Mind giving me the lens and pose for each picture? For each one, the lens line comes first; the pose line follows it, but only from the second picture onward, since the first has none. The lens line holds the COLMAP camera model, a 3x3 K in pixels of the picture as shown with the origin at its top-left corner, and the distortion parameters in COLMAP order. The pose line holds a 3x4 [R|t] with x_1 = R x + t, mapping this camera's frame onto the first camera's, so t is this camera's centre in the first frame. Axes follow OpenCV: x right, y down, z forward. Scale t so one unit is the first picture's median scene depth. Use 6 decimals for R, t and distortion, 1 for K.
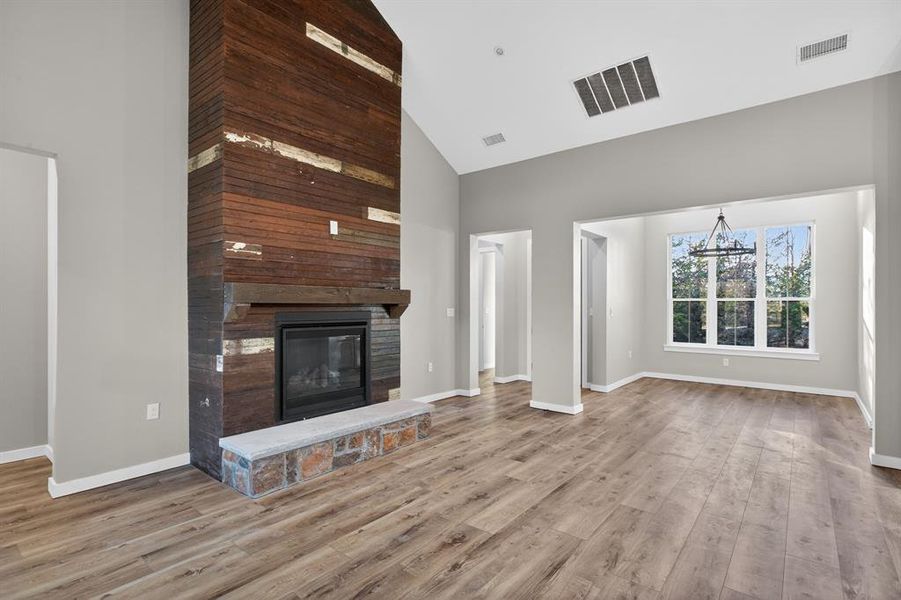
lens RADIAL K [[432.5, 0, 455.0], [0, 432.5, 302.7], [0, 0, 1]] dist [0.000699, 0.000420]
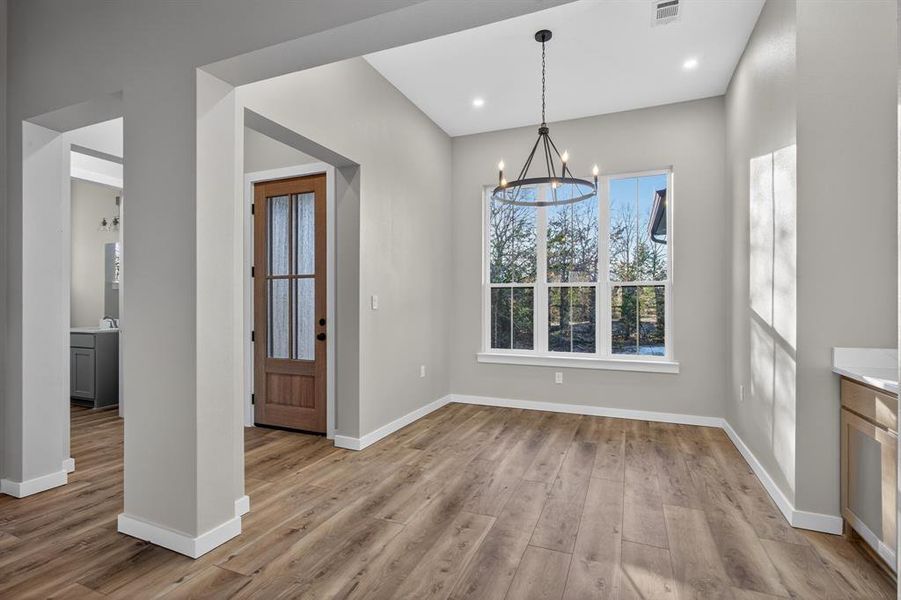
lens RADIAL K [[434.8, 0, 450.5], [0, 434.8, 300.0], [0, 0, 1]] dist [-0.002567, 0.000030]
pose [[0.960430, 0.000511, 0.278522, 0.382830], [-0.000585, 1.000000, 0.000182, 0.023673], [-0.278522, -0.000337, 0.960430, 0.552152]]
